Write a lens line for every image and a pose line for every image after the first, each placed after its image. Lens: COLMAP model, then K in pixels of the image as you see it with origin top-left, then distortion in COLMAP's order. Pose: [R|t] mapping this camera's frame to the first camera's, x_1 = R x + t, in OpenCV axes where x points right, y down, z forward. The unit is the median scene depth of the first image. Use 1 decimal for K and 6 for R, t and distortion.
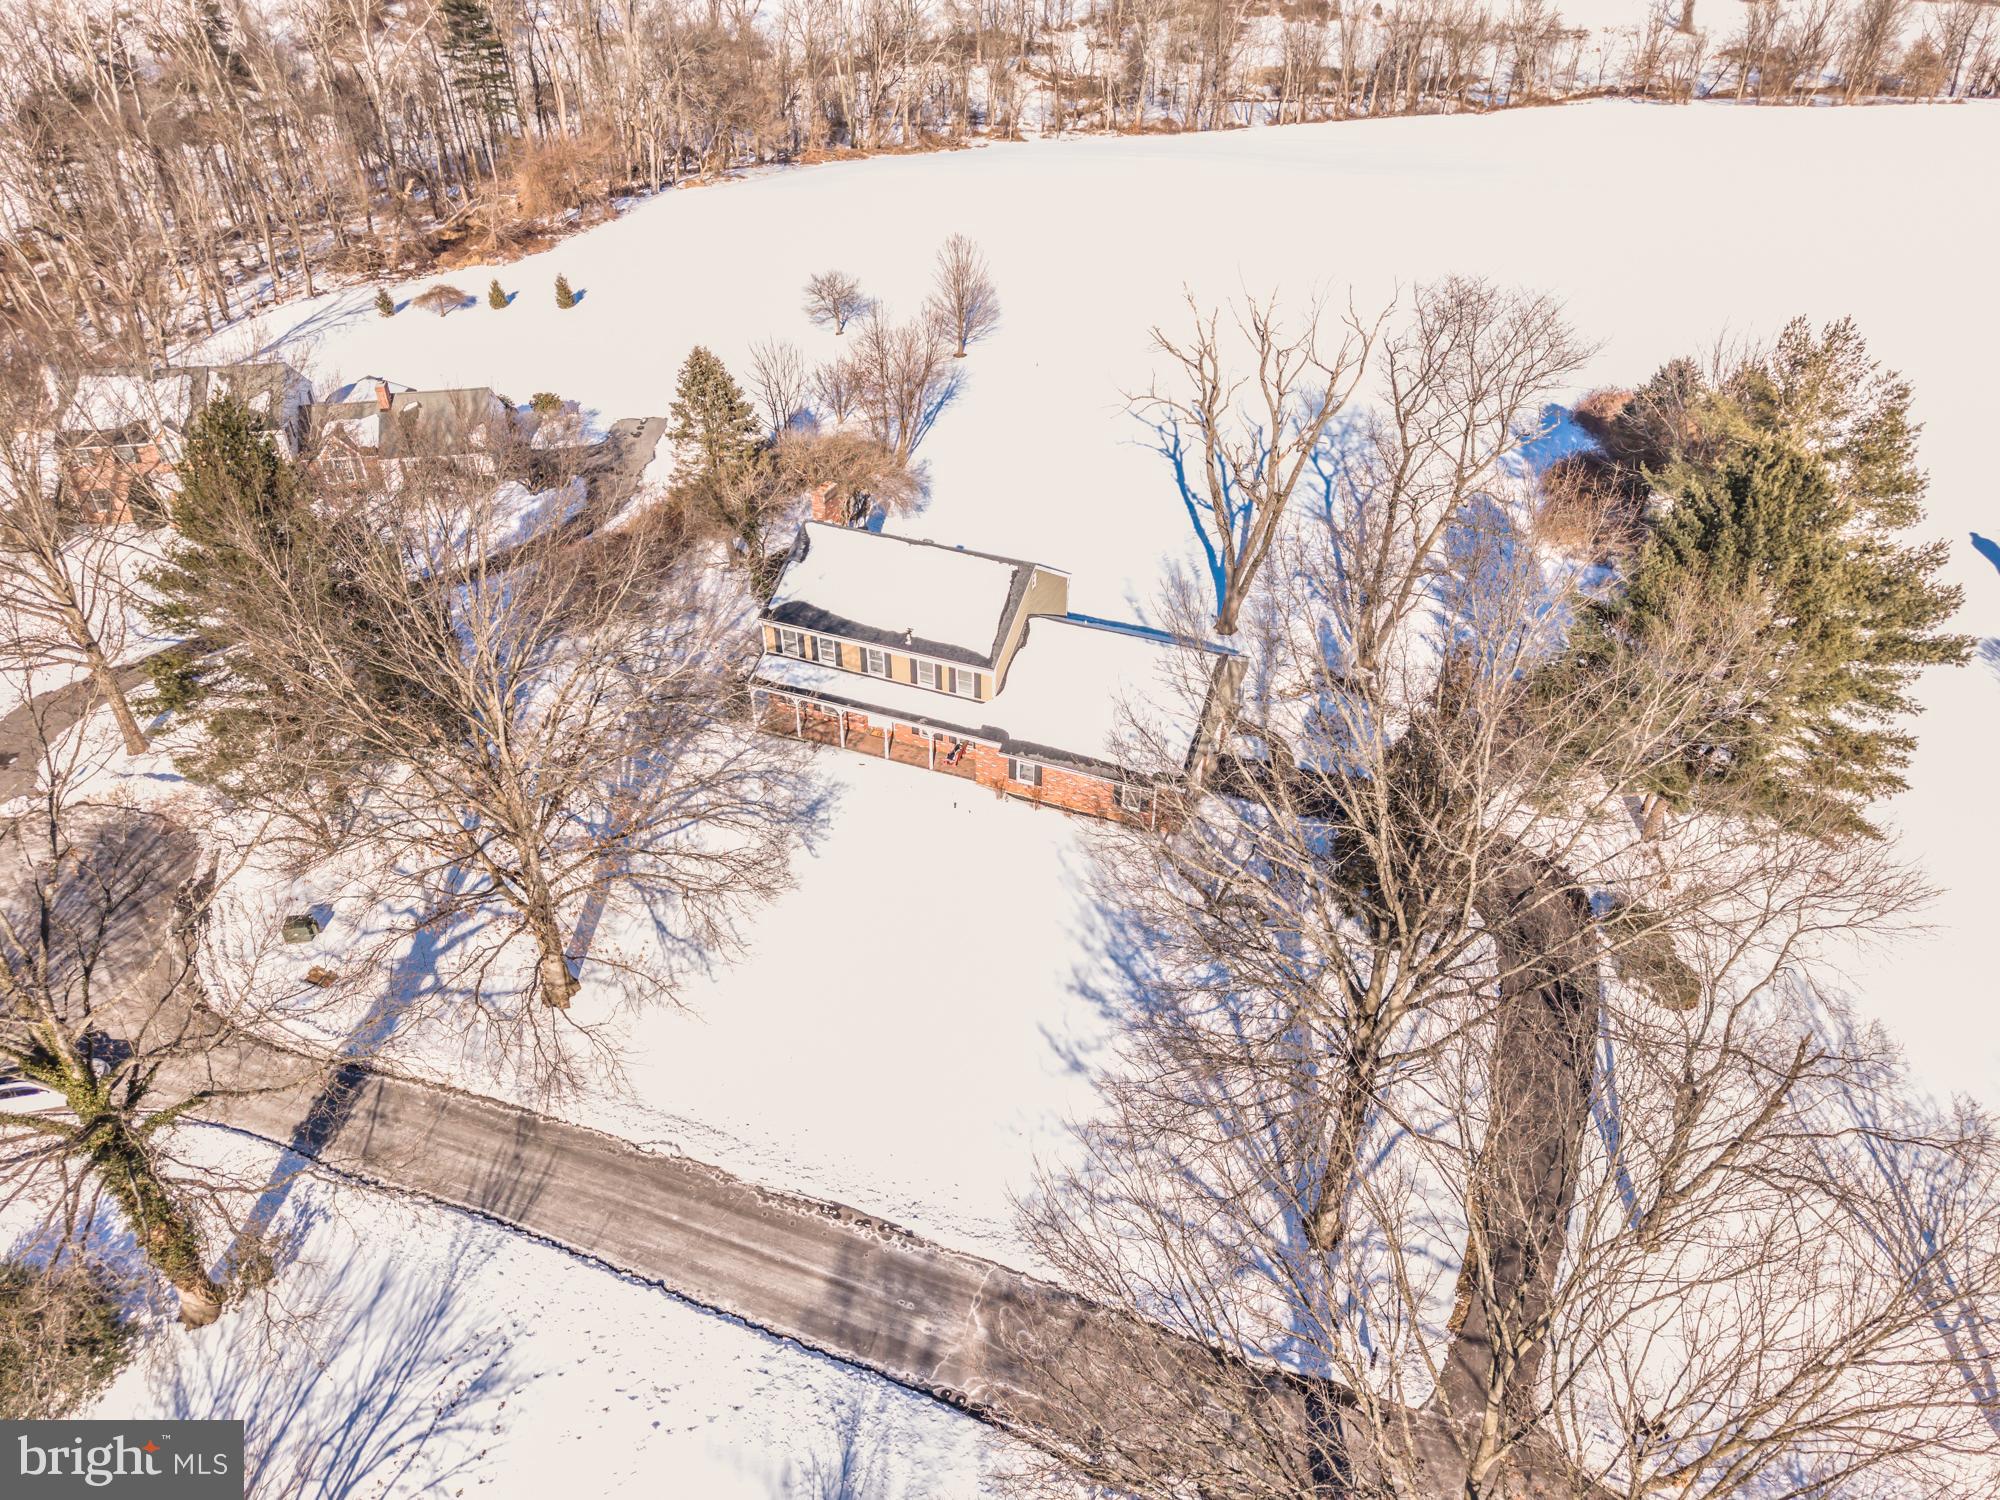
lens RADIAL K [[1335.1, 0, 1000.0], [0, 1335.1, 750.0], [0, 0, 1]] dist [0.002680, -0.000566]
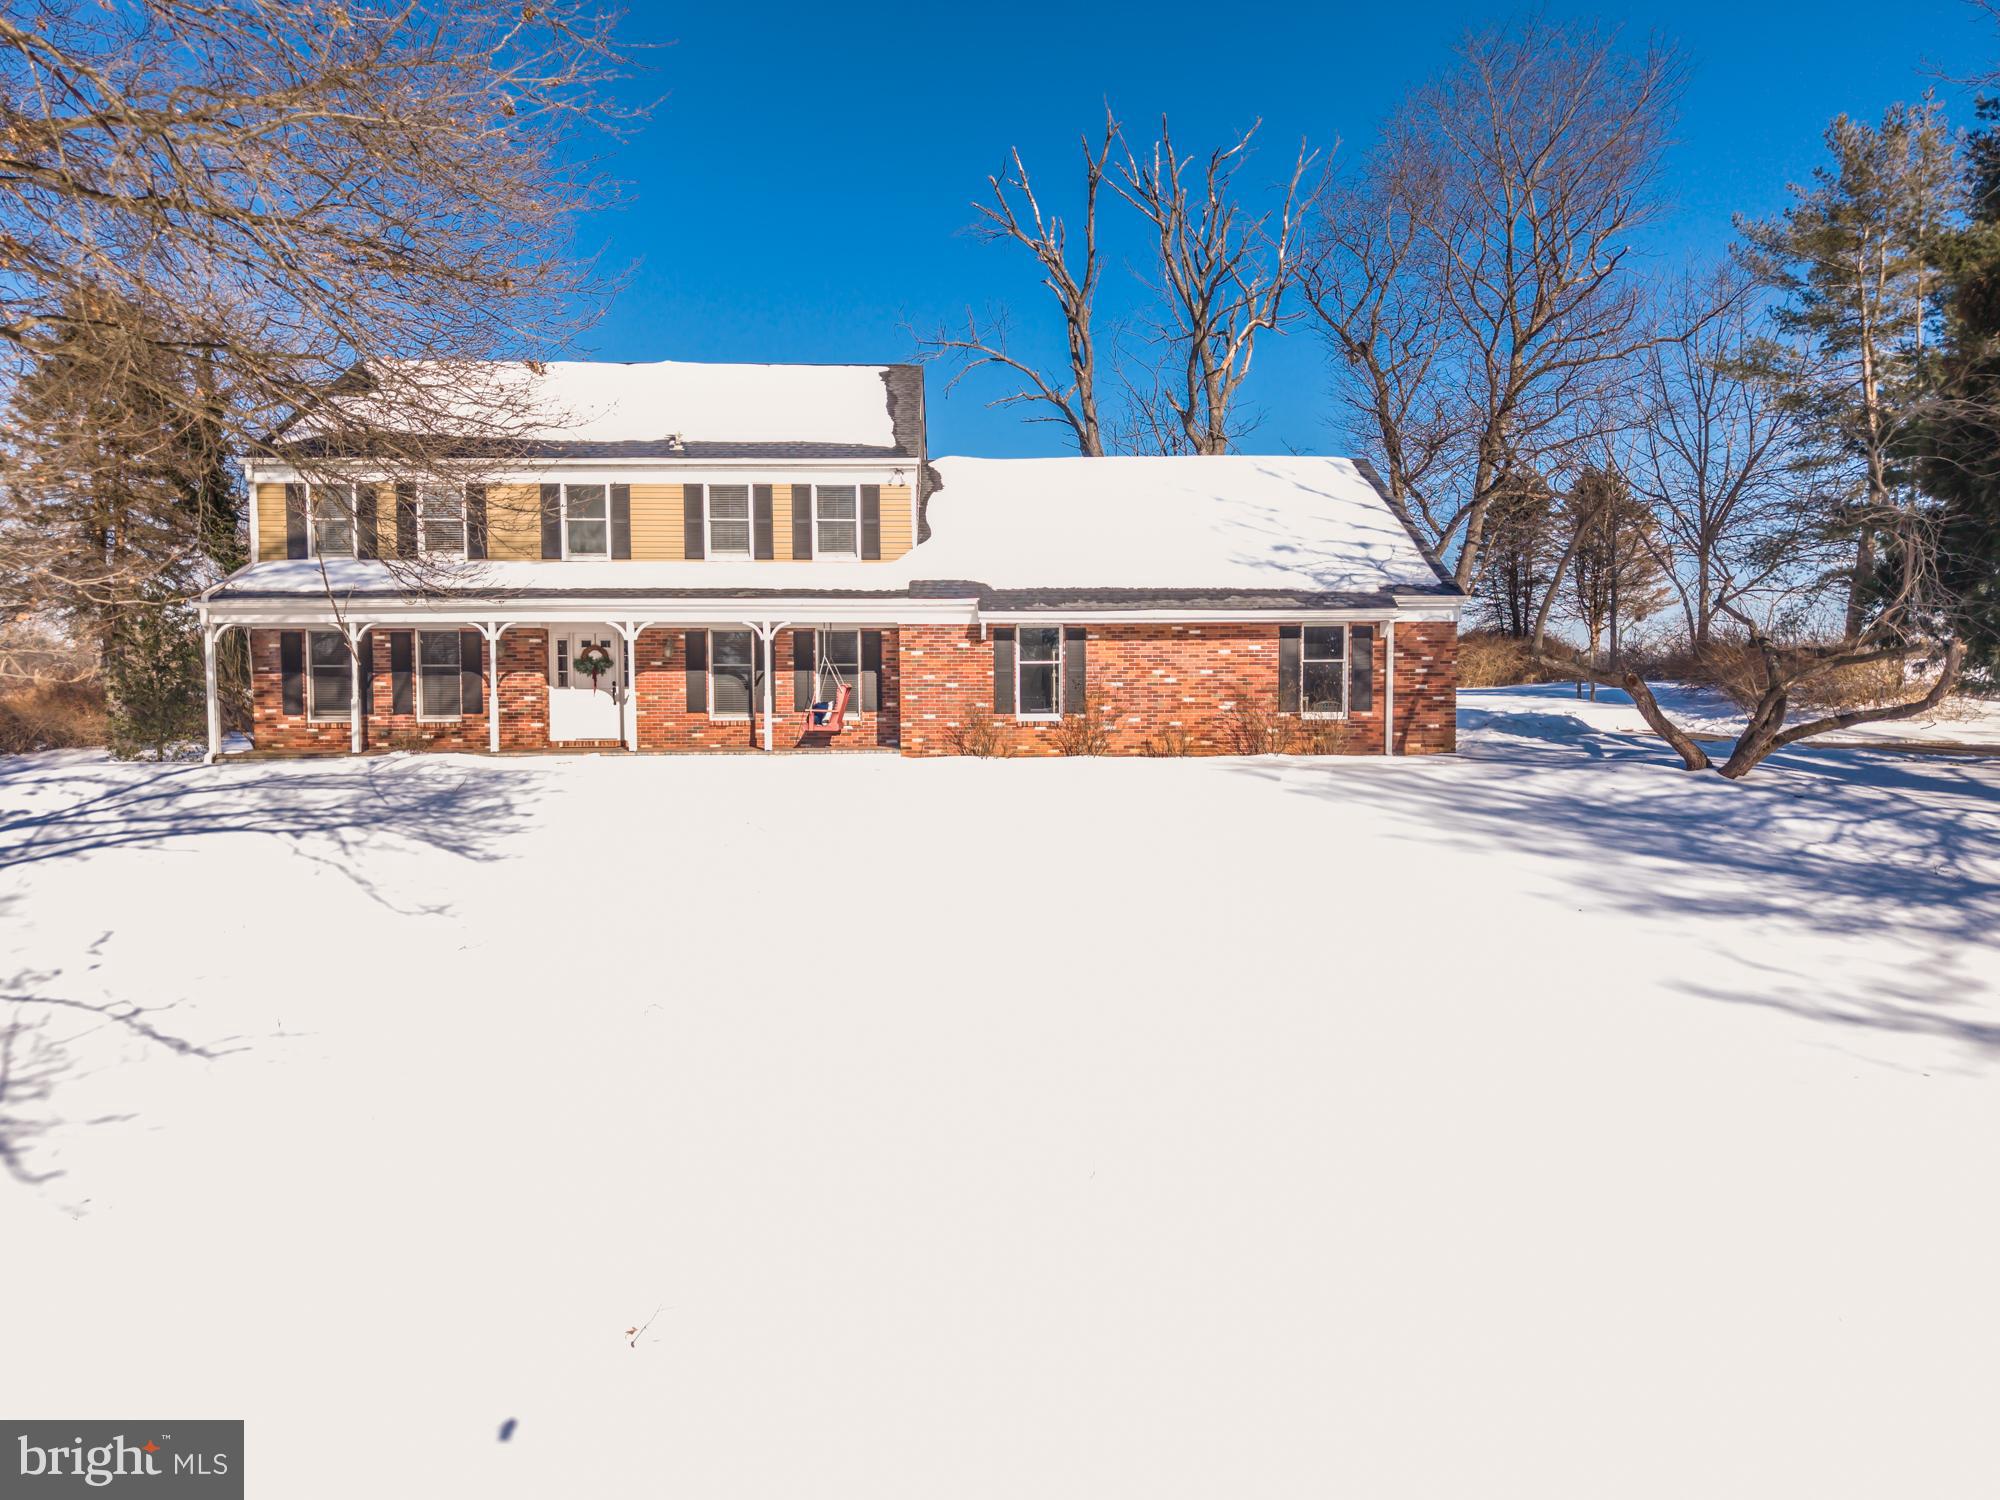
lens RADIAL K [[1385.8, 0, 971.5], [0, 1385.8, 751.7], [0, 0, 1]] dist [0.005593, 0.000015]
pose [[0.919159, -0.024209, 0.393142, -0.155654], [0.232618, 0.838823, -0.492204, 0.225352], [-0.317861, 0.543866, 0.776643, 0.705144]]
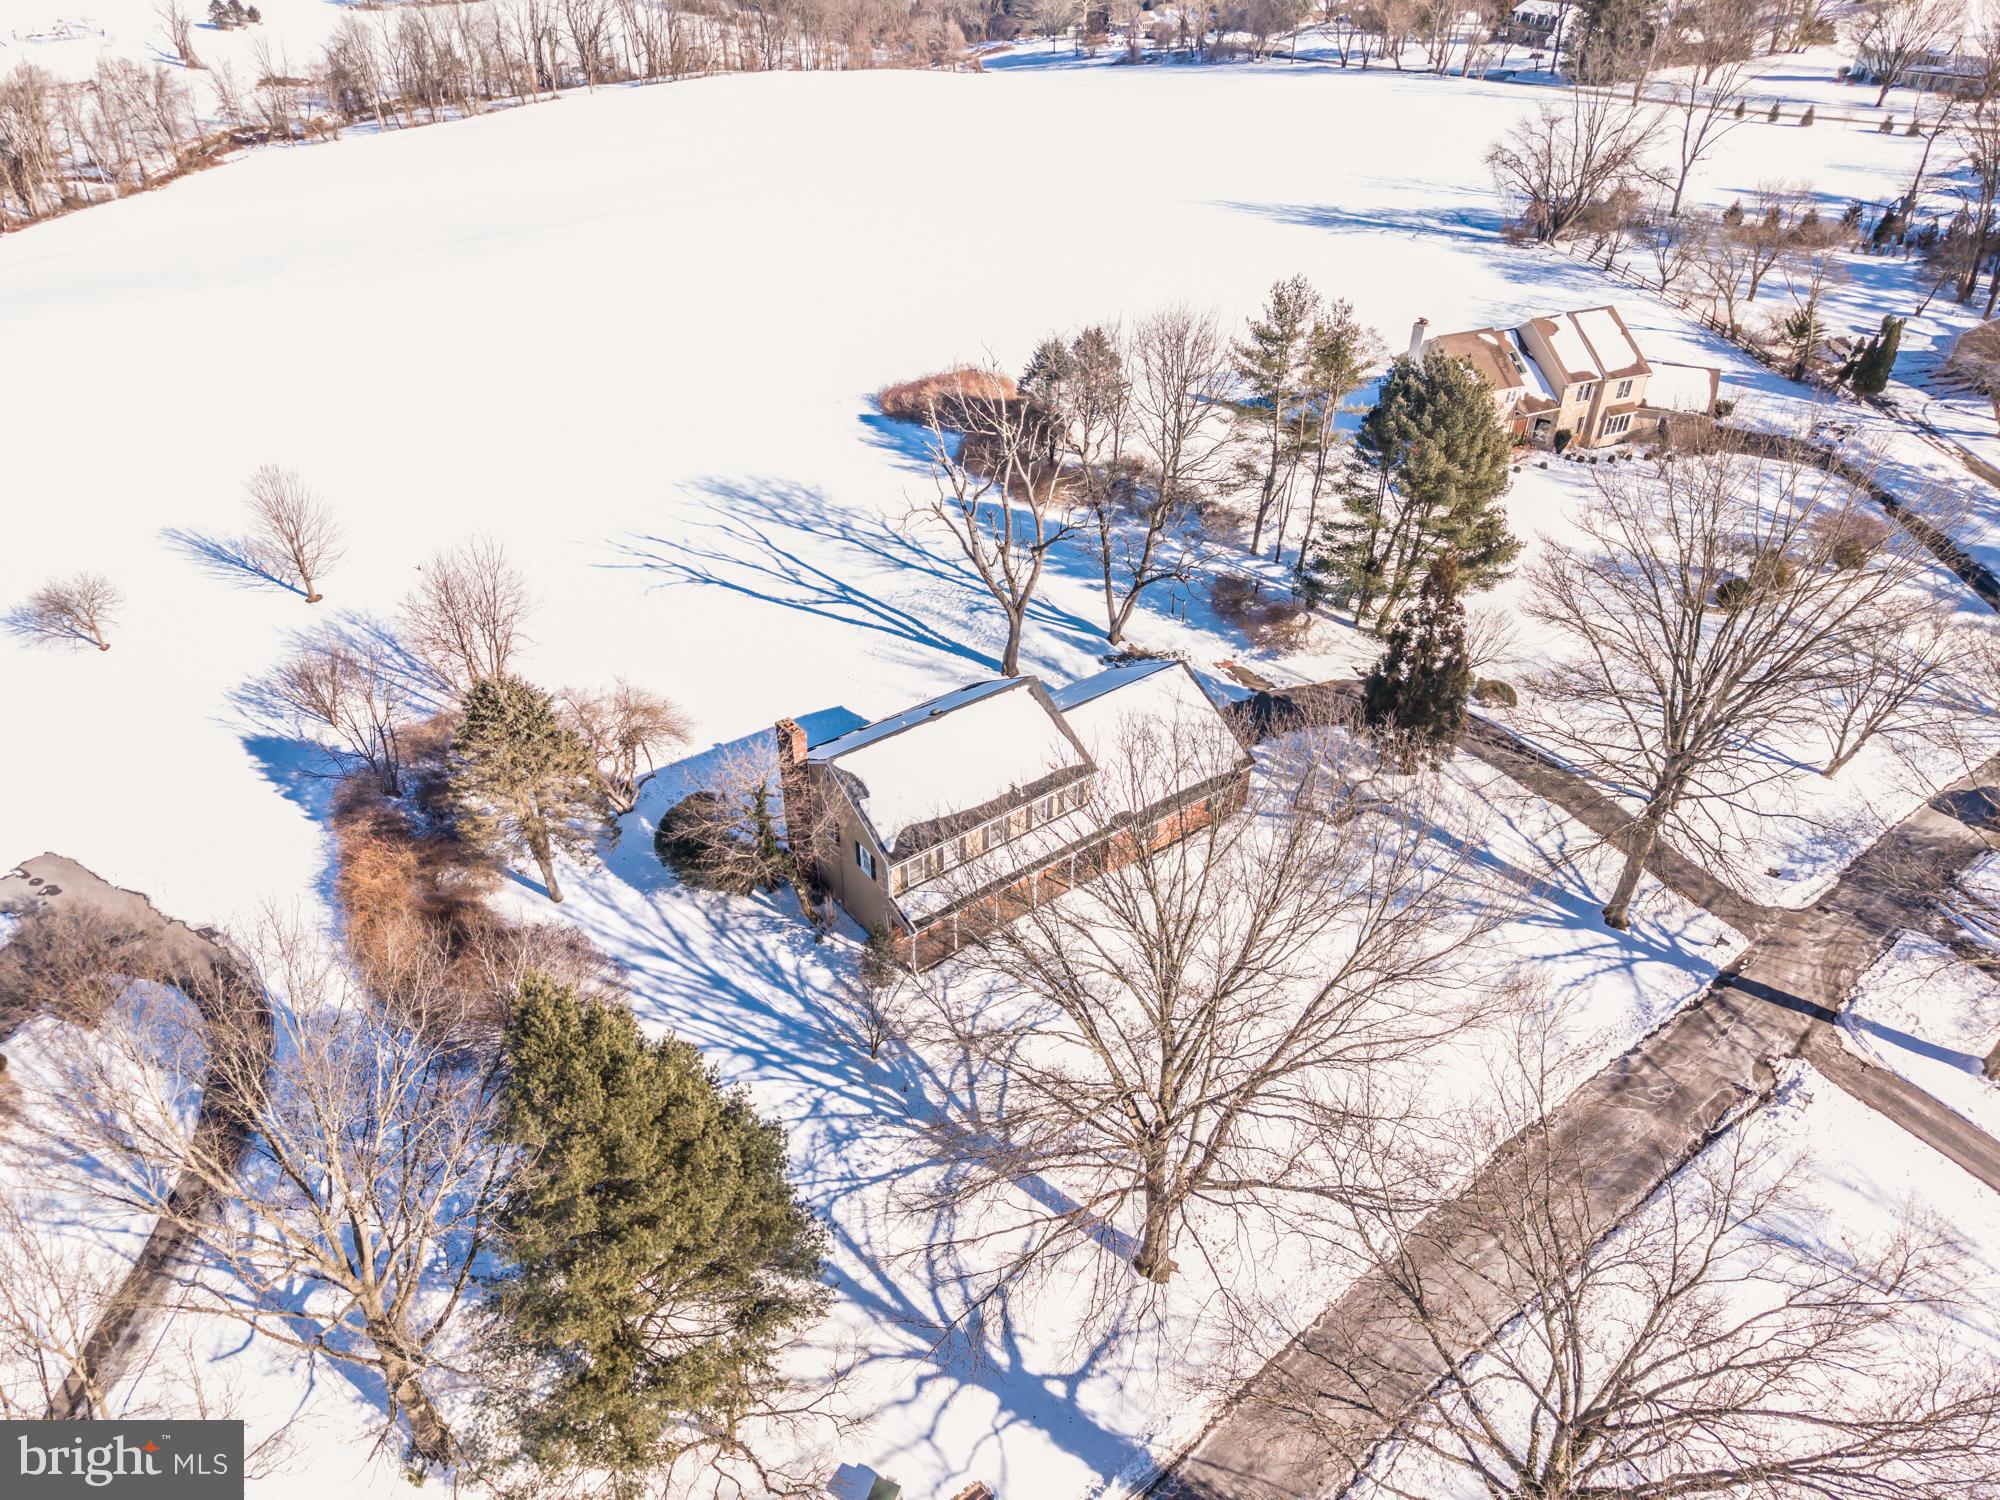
lens RADIAL K [[1335.1, 0, 1000.0], [0, 1335.1, 750.0], [0, 0, 1]] dist [0.002680, -0.000566]
pose [[0.506399, -0.493358, 0.707218, -0.788311], [0.495780, 0.837622, 0.229329, -0.355680], [-0.705523, 0.234492, 0.668768, 0.328875]]
